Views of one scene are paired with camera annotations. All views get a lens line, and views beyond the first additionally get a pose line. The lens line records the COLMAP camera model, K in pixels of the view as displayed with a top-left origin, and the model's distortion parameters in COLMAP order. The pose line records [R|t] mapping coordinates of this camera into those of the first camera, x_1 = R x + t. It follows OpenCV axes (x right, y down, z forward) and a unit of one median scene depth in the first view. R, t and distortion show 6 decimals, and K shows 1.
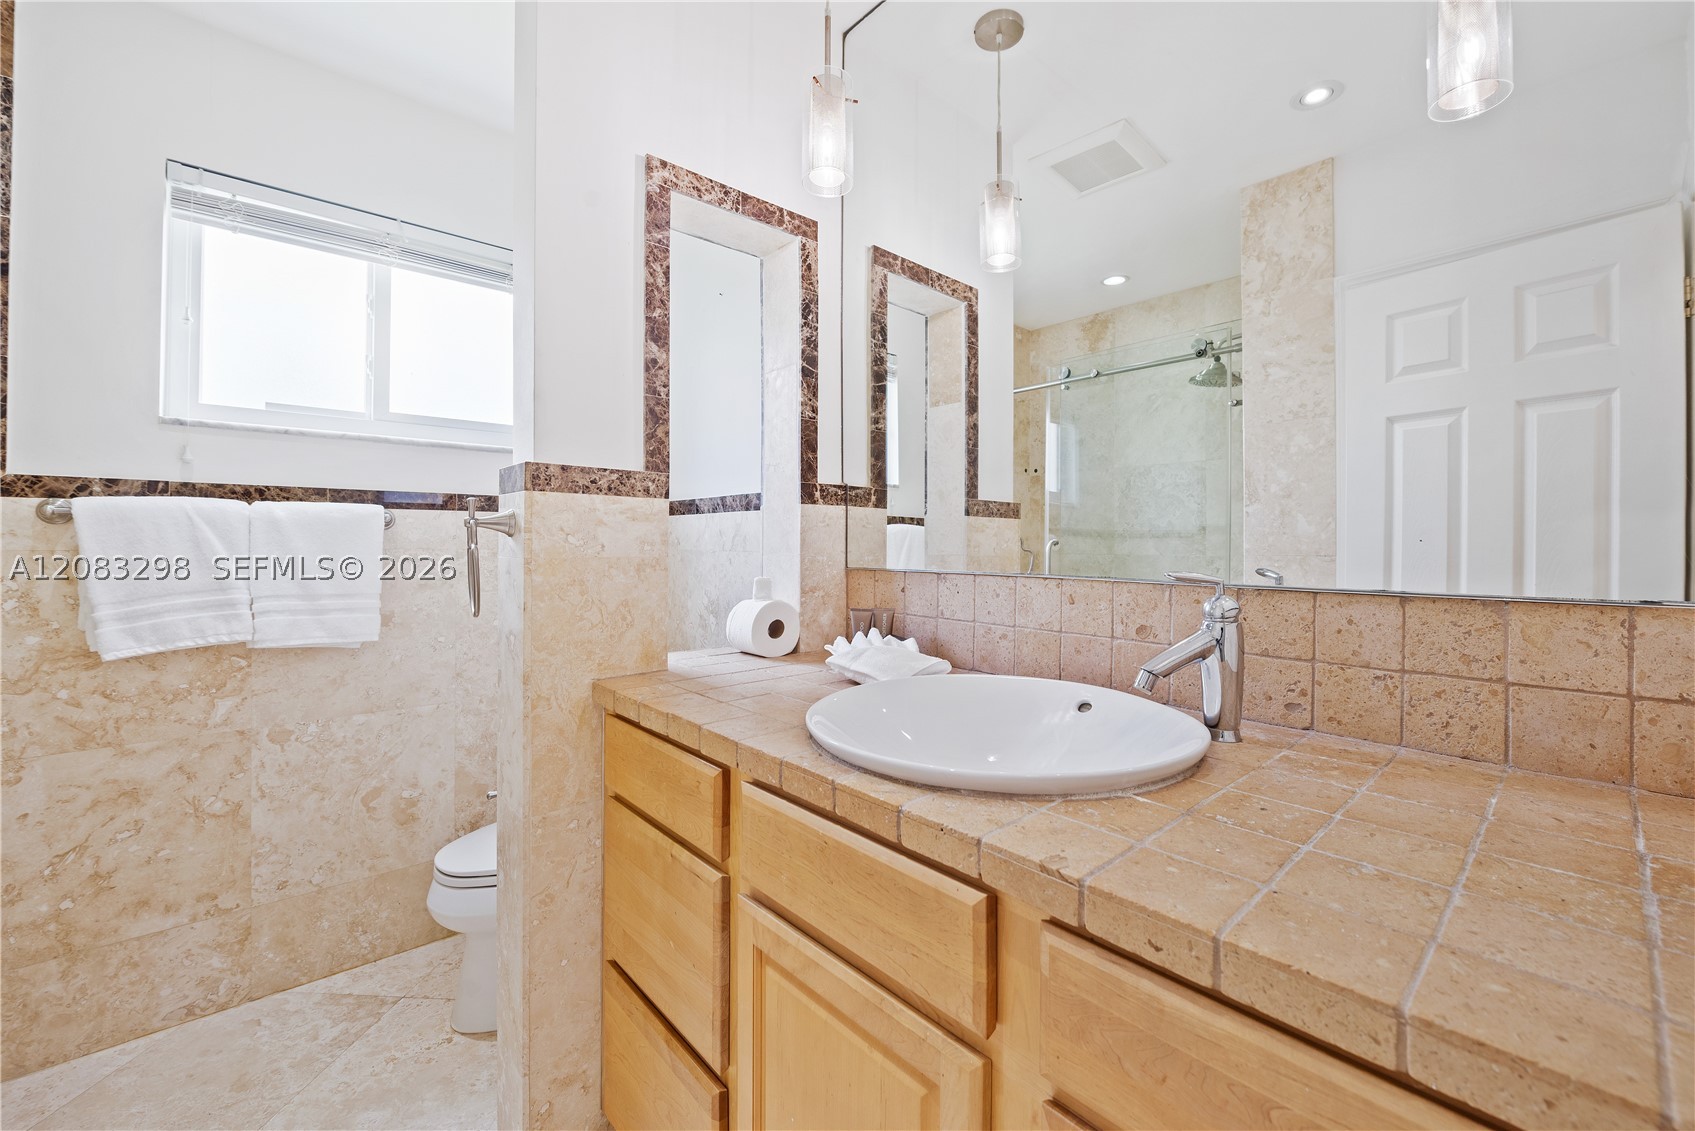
lens RADIAL K [[691.8, 0, 898.1], [0, 691.8, 543.7], [0, 0, 1]] dist [-0.008396, -0.001738]
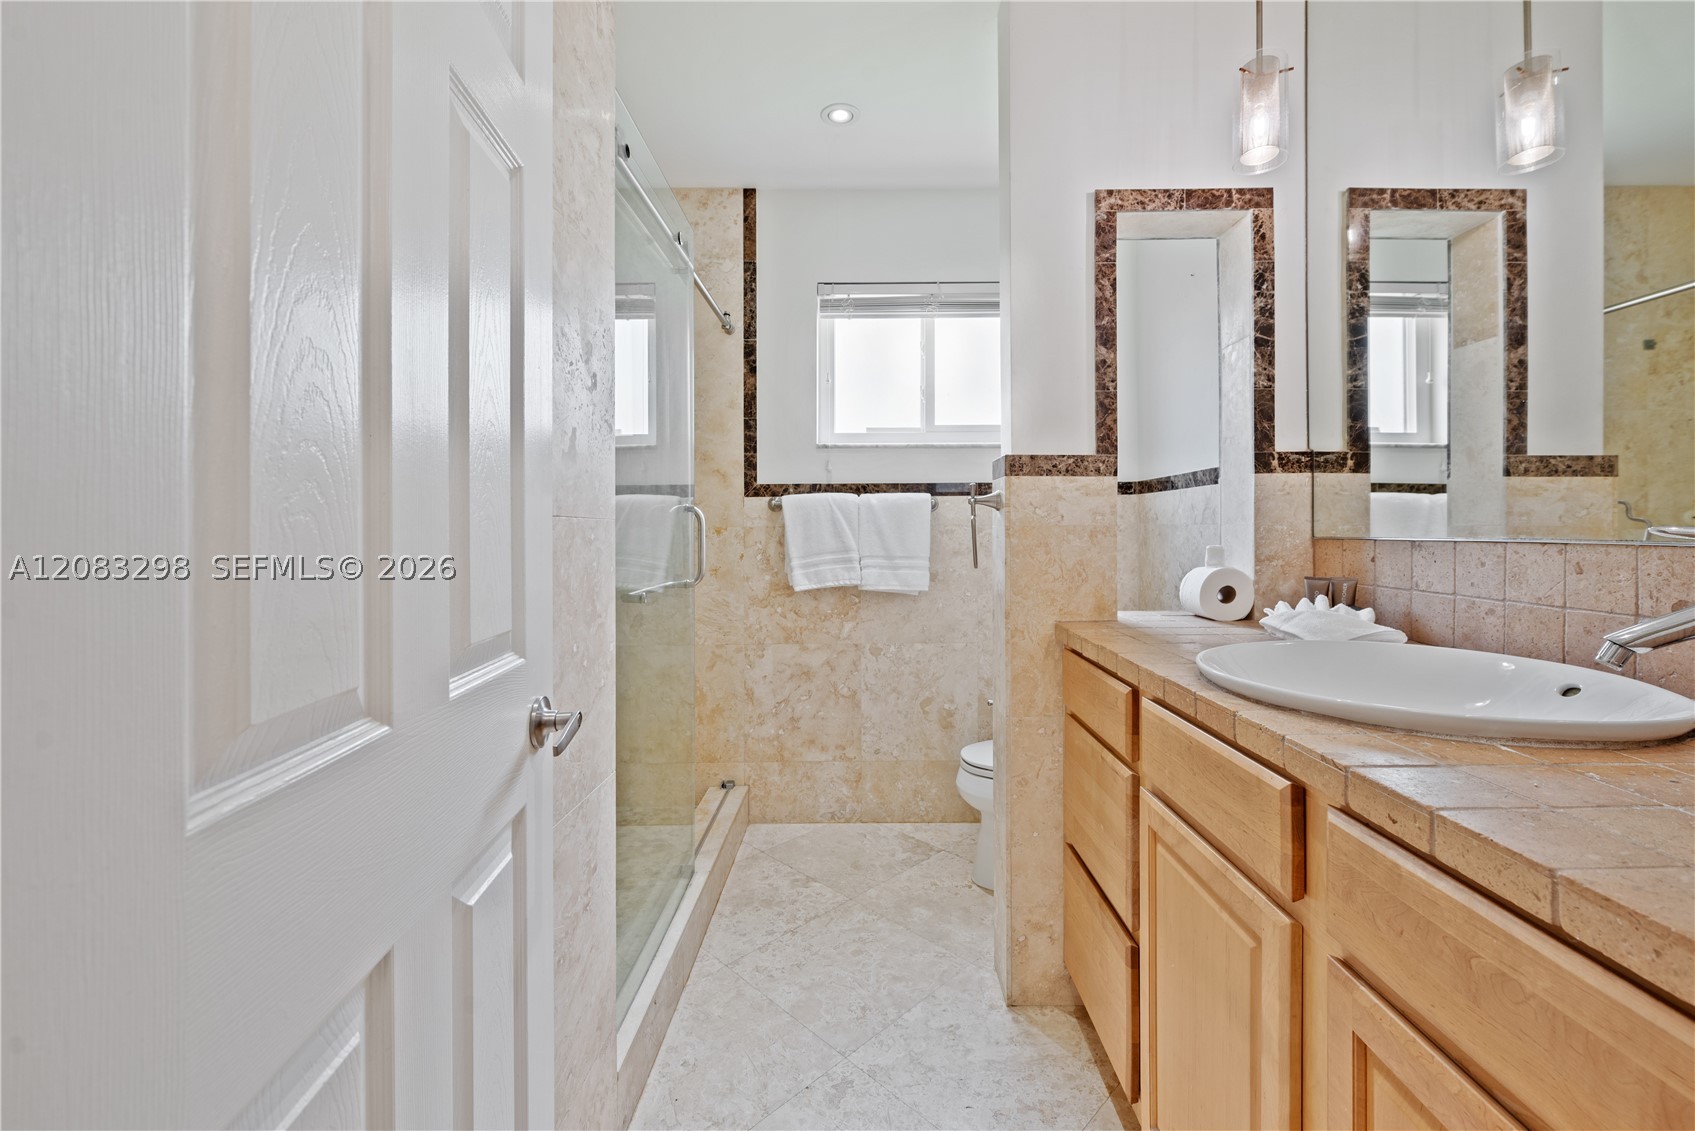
lens RADIAL K [[691.8, 0, 857.6], [0, 691.8, 526.9], [0, 0, 1]] dist [-0.008396, -0.001738]
pose [[0.721489, -0.009197, -0.692365, 0.144180], [0.010950, 0.999938, -0.001872, 0.016953], [0.692340, -0.006231, 0.721545, -0.139271]]
